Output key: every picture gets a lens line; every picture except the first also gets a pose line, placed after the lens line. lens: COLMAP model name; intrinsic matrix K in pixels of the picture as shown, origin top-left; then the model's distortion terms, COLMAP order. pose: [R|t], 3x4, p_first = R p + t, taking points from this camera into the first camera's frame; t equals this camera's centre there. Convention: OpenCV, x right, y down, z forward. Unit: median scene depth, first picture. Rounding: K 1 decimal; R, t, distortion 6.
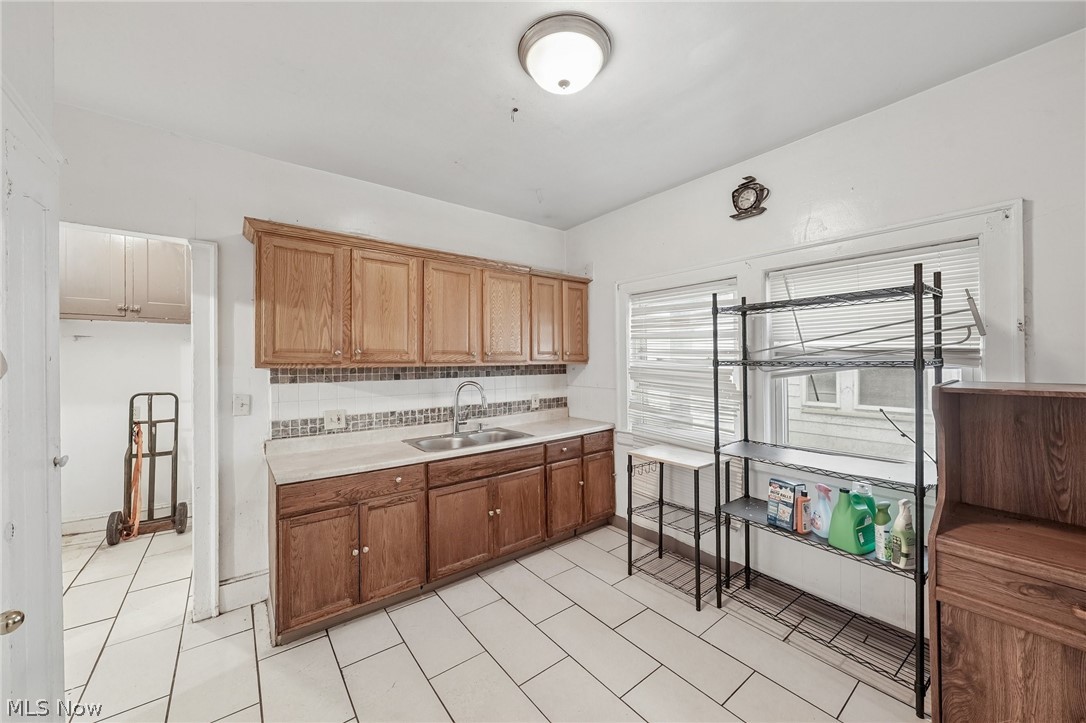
lens RADIAL K [[400.0, 0, 541.7], [0, 400.0, 359.9], [0, 0, 1]] dist [0.001003, 0.000326]
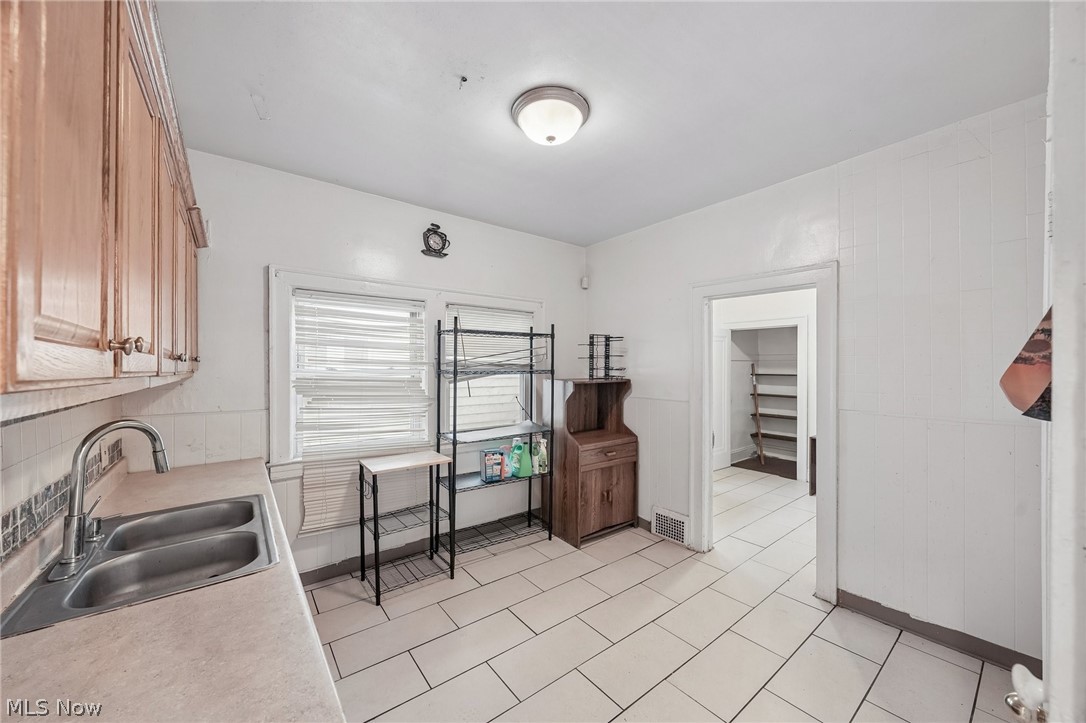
lens RADIAL K [[400.0, 0, 538.8], [0, 400.0, 363.6], [0, 0, 1]] dist [0.001003, 0.000326]
pose [[0.004844, 0.008436, 0.999953, -0.751326], [-0.003539, 0.999958, -0.008419, -0.010596], [-0.999982, -0.003498, 0.004873, 0.677873]]
